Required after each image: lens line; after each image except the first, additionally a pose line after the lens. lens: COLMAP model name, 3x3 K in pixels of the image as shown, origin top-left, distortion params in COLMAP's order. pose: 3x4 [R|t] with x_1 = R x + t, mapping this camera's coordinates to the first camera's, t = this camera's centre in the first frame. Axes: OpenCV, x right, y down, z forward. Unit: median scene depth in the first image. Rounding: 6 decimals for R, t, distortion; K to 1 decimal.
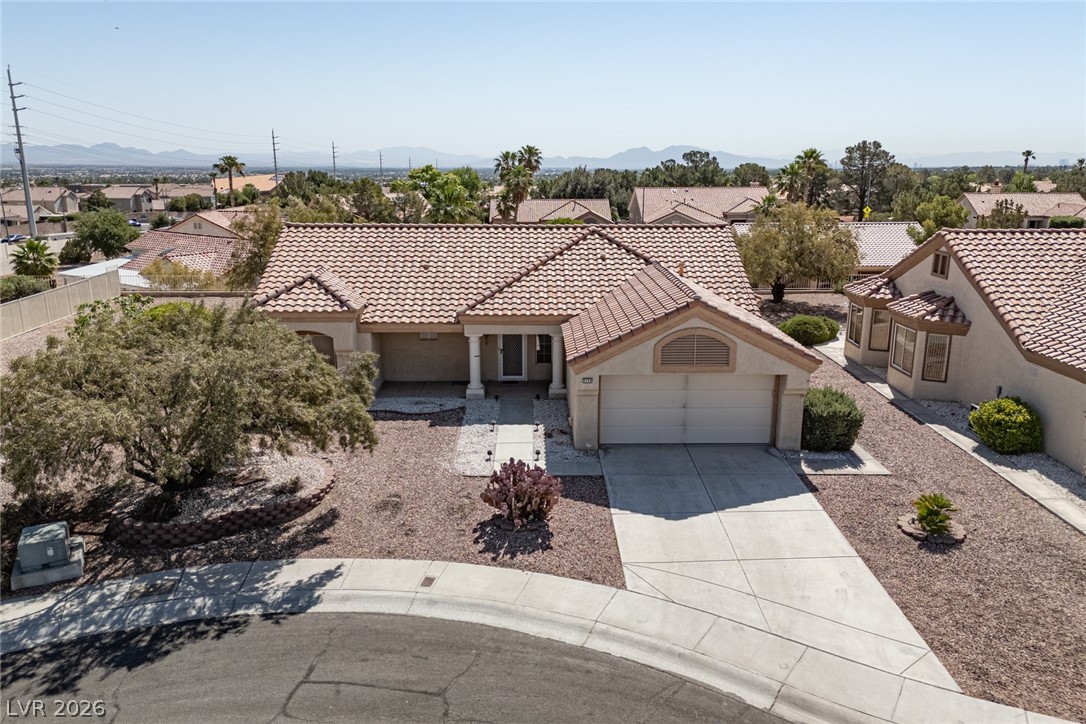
lens RADIAL K [[807.8, 0, 548.3], [0, 807.8, 367.1], [0, 0, 1]] dist [0.066281, -0.063230]
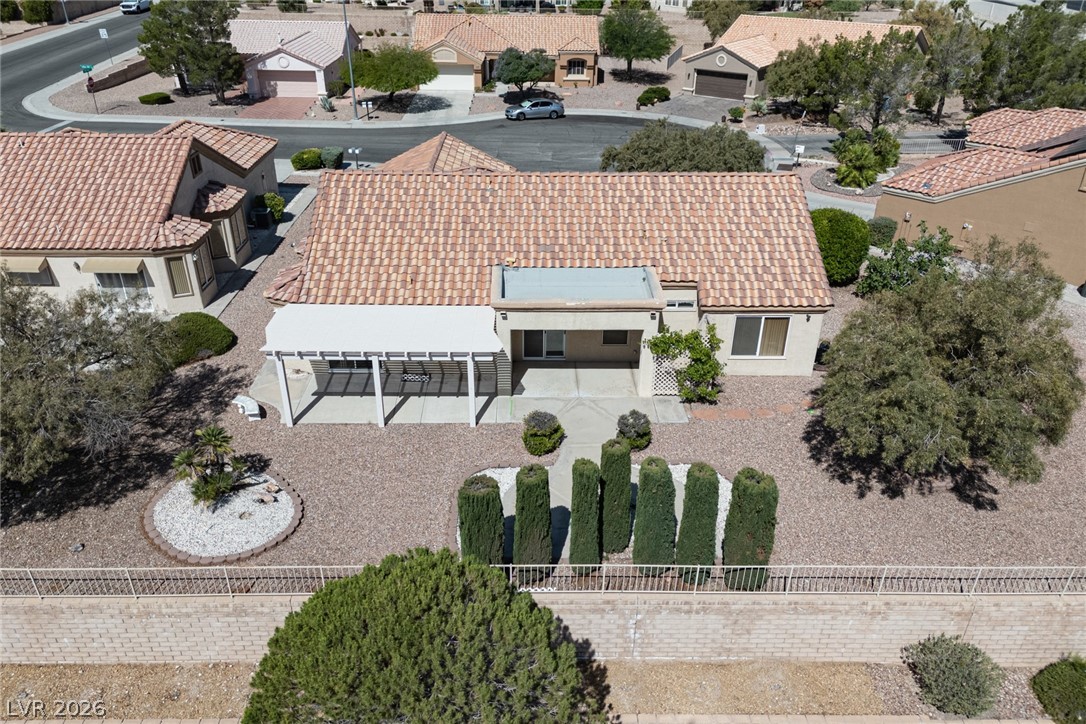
lens RADIAL K [[807.8, 0, 547.8], [0, 807.8, 385.9], [0, 0, 1]] dist [0.066281, -0.063230]
pose [[-0.999905, -0.013123, -0.004163, -0.046383], [-0.012363, 0.722805, 0.690942, -0.905876], [-0.006058, 0.690928, -0.722898, 2.610497]]
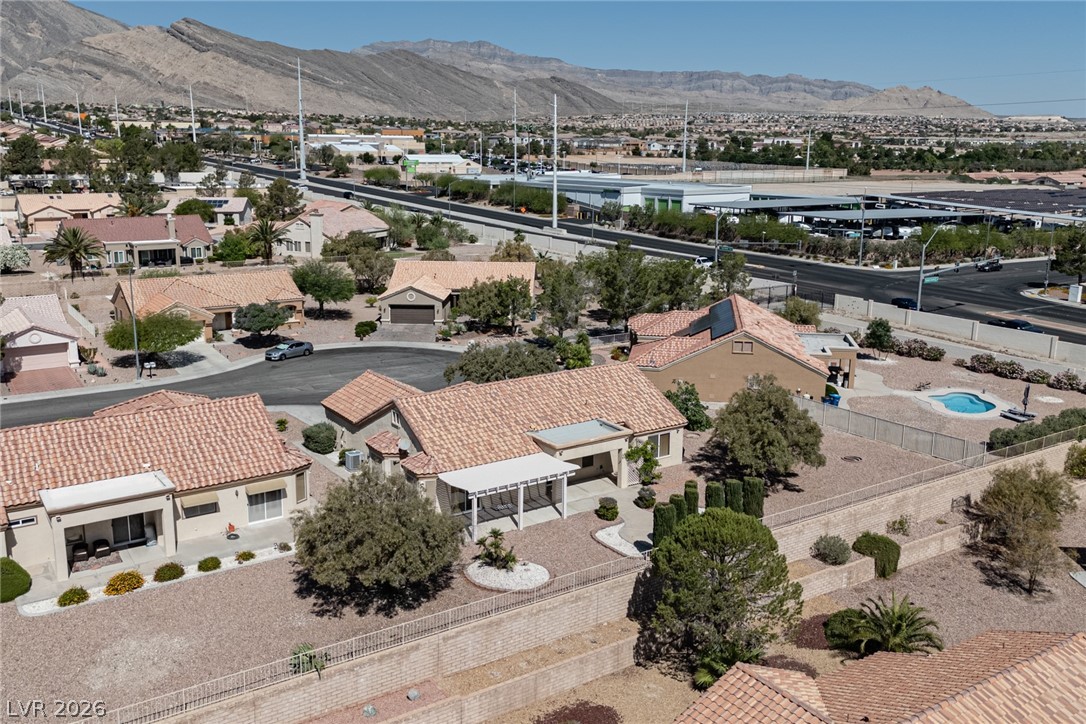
lens RADIAL K [[962.5, 0, 527.3], [0, 962.5, 328.4], [0, 0, 1]] dist [0.079007, -0.093532]
pose [[-0.843641, 0.095934, -0.528268, 1.289342], [-0.136666, 0.913129, 0.384080, -1.375724], [0.519223, 0.396222, -0.757242, 3.355311]]
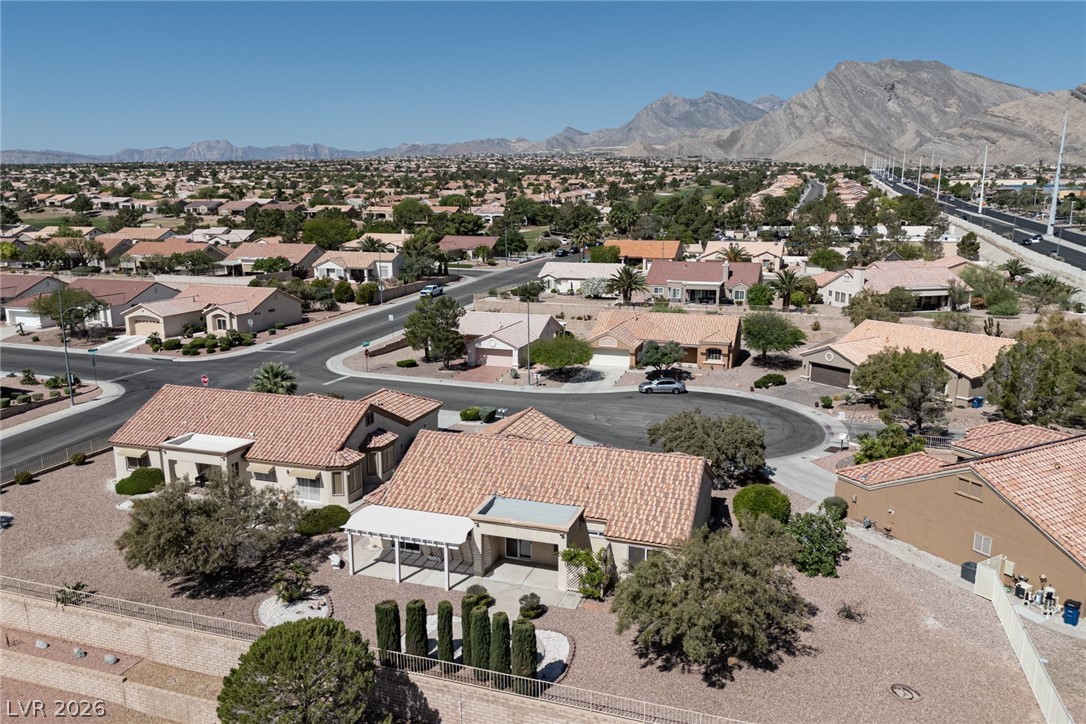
lens RADIAL K [[807.8, 0, 548.4], [0, 807.8, 360.1], [0, 0, 1]] dist [0.066281, -0.063230]
pose [[-0.941012, -0.068099, 0.331449, -0.736054], [0.080784, 0.905999, 0.415498, -1.313223], [-0.328588, 0.417765, -0.847055, 3.109777]]
